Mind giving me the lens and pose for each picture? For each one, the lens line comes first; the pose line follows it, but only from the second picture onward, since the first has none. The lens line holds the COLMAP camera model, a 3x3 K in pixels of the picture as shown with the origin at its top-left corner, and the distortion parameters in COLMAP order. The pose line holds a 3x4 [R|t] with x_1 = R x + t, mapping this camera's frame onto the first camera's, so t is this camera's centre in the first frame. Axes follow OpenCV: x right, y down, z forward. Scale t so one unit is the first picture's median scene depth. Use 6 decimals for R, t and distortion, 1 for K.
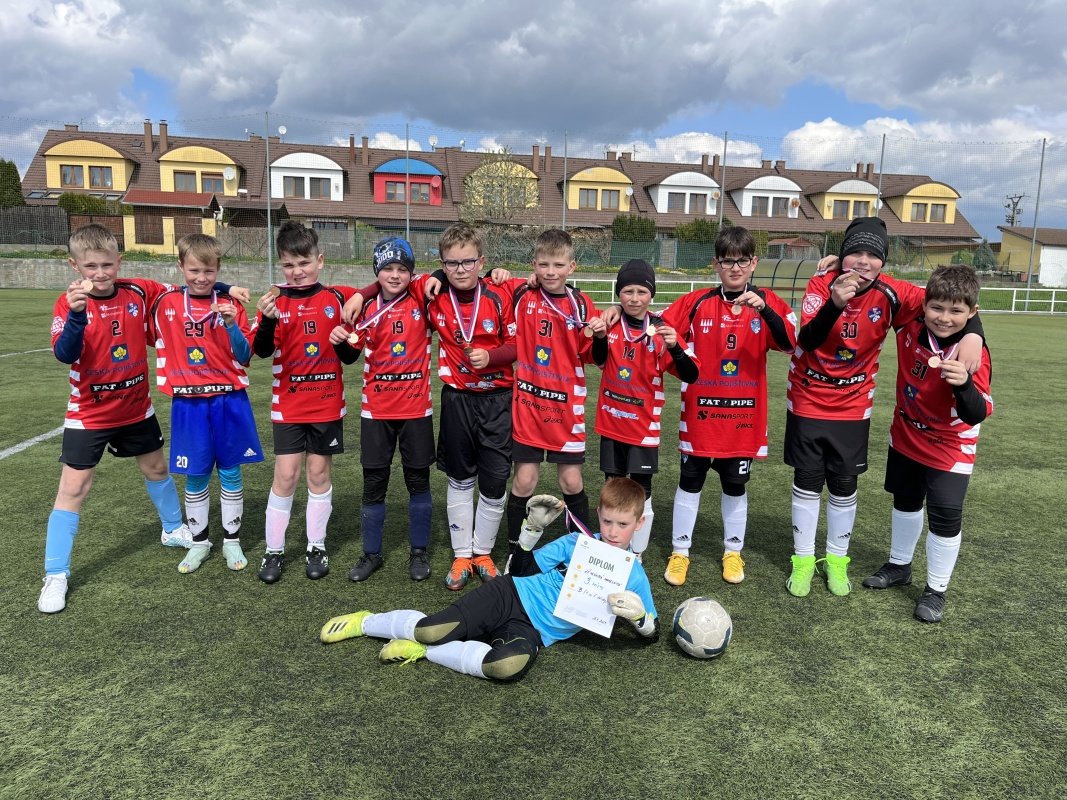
lens RADIAL K [[786.7, 0, 533.5], [0, 786.7, 400.0], [0, 0, 1]] dist [0.027480, -0.061783]
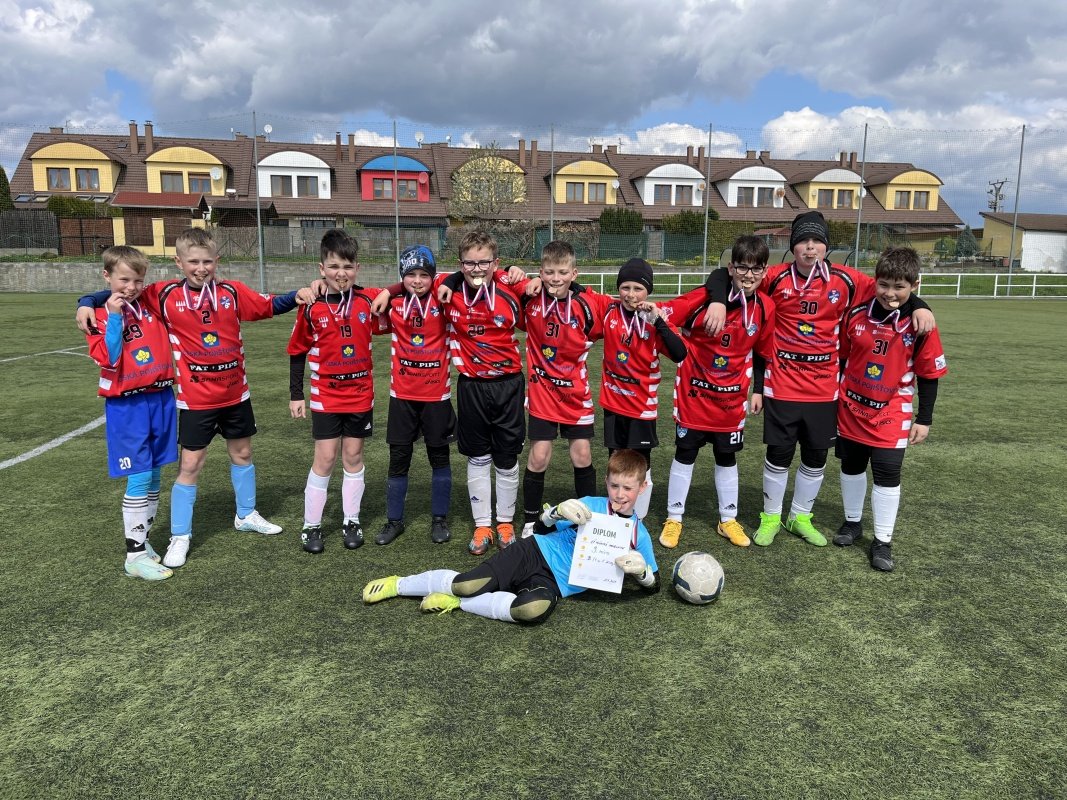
lens RADIAL K [[820.4, 0, 533.5], [0, 820.4, 400.0], [0, 0, 1]] dist [-0.001310, -0.004861]
pose [[0.999566, -0.021531, 0.020118, -0.036329], [0.021468, 0.999764, 0.003332, 0.016391], [-0.020185, -0.002898, 0.999792, -0.156280]]
